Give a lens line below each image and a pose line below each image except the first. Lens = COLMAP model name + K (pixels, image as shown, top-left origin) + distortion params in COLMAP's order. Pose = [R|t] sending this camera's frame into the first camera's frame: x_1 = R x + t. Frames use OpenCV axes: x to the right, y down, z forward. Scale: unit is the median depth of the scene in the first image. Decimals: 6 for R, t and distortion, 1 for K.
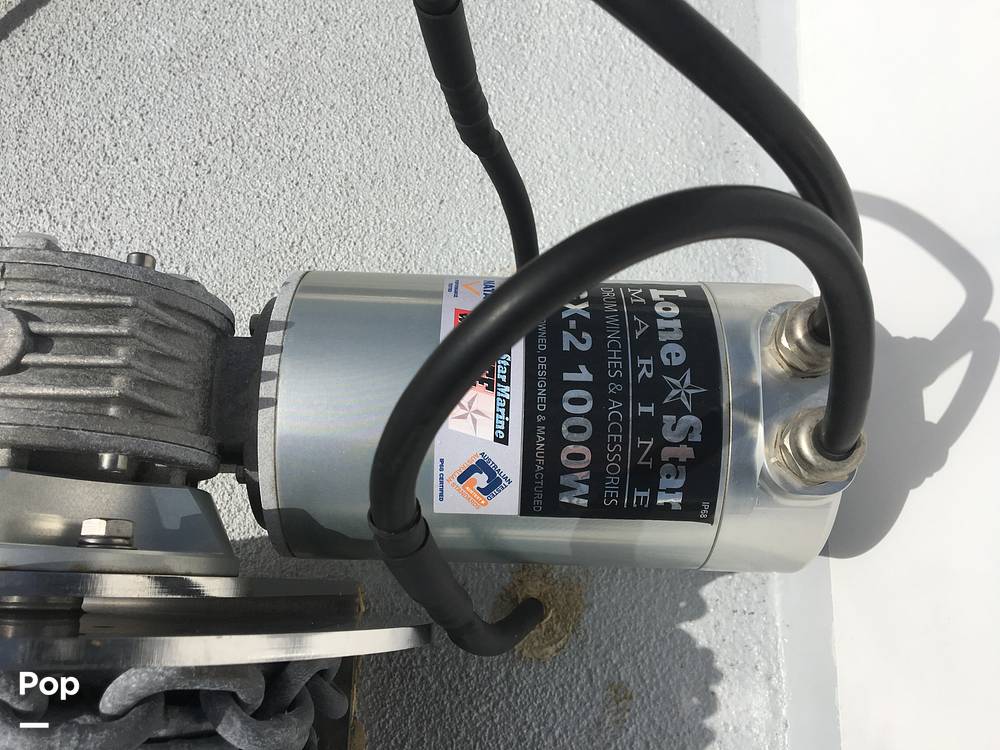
lens RADIAL K [[868.5, 0, 498.5], [0, 868.5, 373.7], [0, 0, 1]] dist [0.042893, -0.012150]
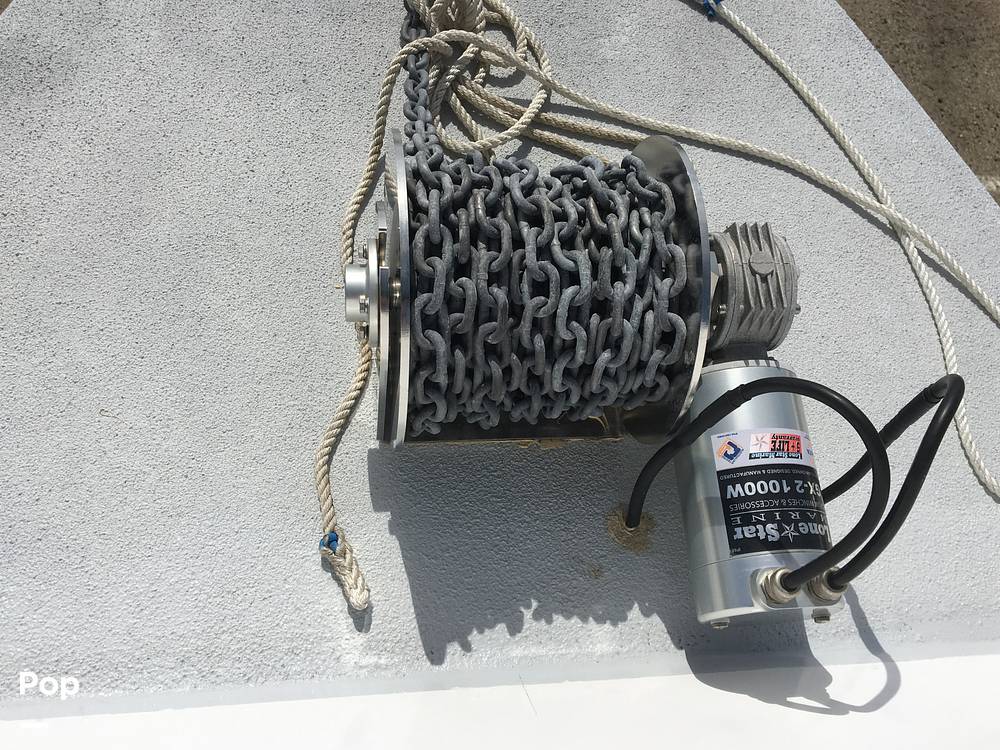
lens RADIAL K [[868.5, 0, 500.6], [0, 868.5, 376.6], [0, 0, 1]] dist [0.042893, -0.012150]
pose [[0.096691, 0.920253, -0.379190, 0.626673], [-0.990058, 0.128028, 0.058252, 0.575437], [0.102153, 0.369788, 0.923483, -1.311270]]
